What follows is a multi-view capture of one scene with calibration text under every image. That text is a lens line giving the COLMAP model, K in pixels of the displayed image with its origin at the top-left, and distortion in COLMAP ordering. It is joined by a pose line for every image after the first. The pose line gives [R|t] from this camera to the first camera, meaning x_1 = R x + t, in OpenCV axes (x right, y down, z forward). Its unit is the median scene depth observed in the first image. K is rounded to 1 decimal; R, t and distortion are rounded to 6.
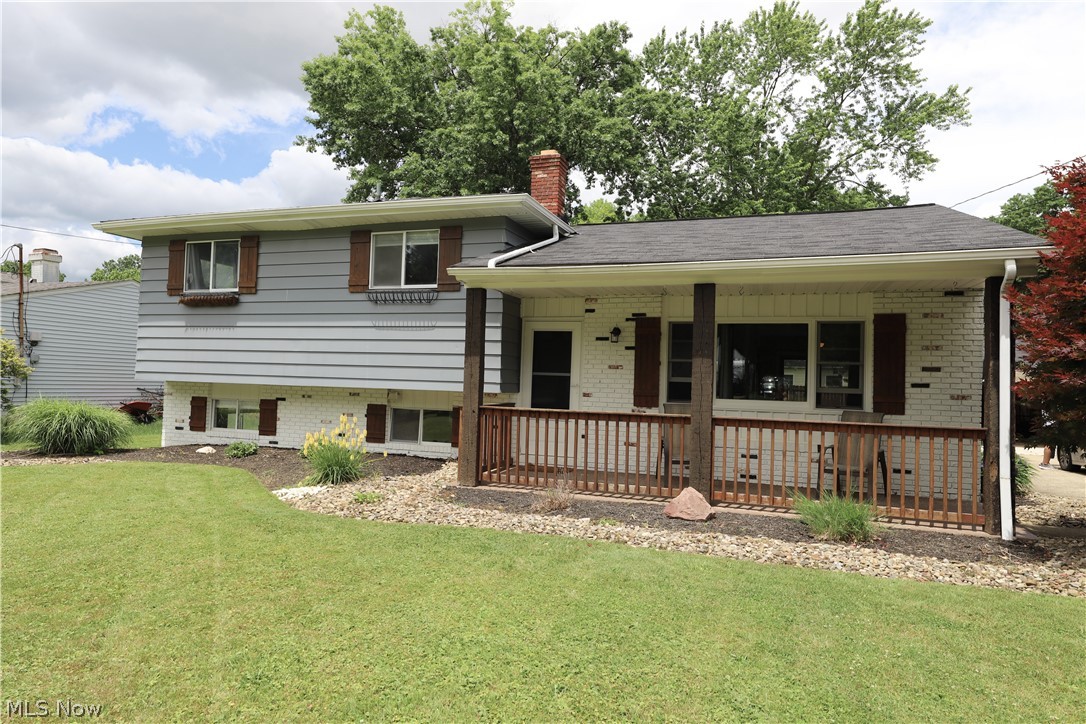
lens RADIAL K [[685.1, 0, 545.1], [0, 685.1, 361.5], [0, 0, 1]] dist [0.005803, 0.001945]
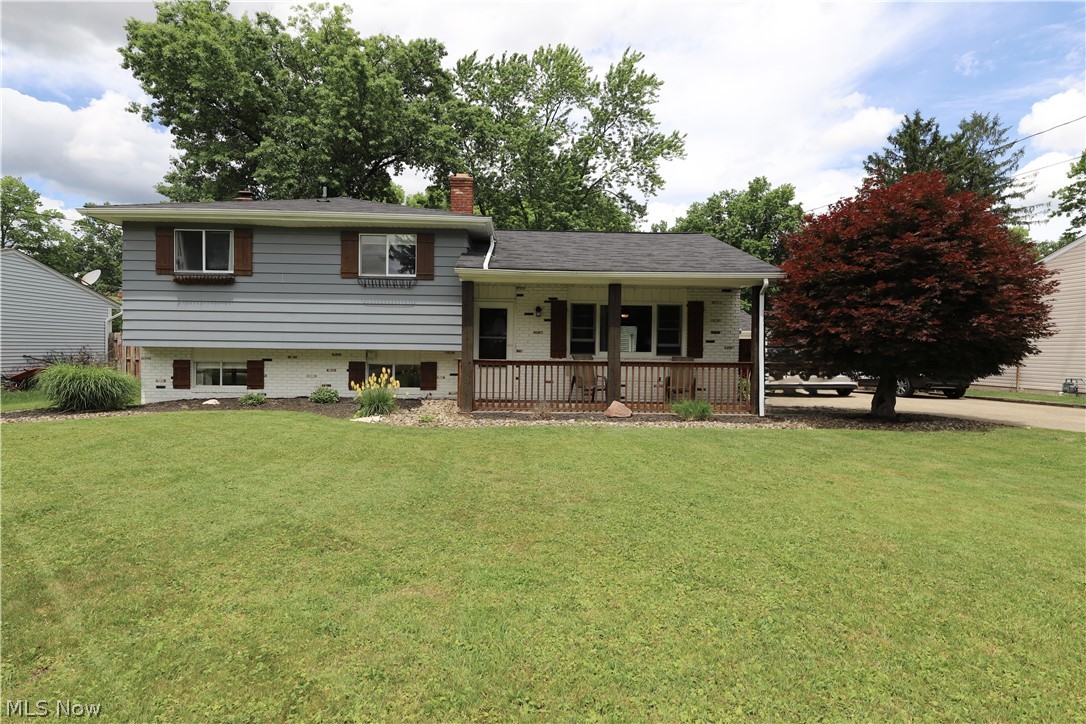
lens RADIAL K [[638.8, 0, 538.2], [0, 638.8, 358.9], [0, 0, 1]] dist [0.029742, 0.005731]
pose [[0.922259, -0.025928, 0.385701, -0.381641], [0.003294, 0.998239, 0.059227, -0.014919], [-0.386558, -0.053352, 0.920721, -0.276023]]
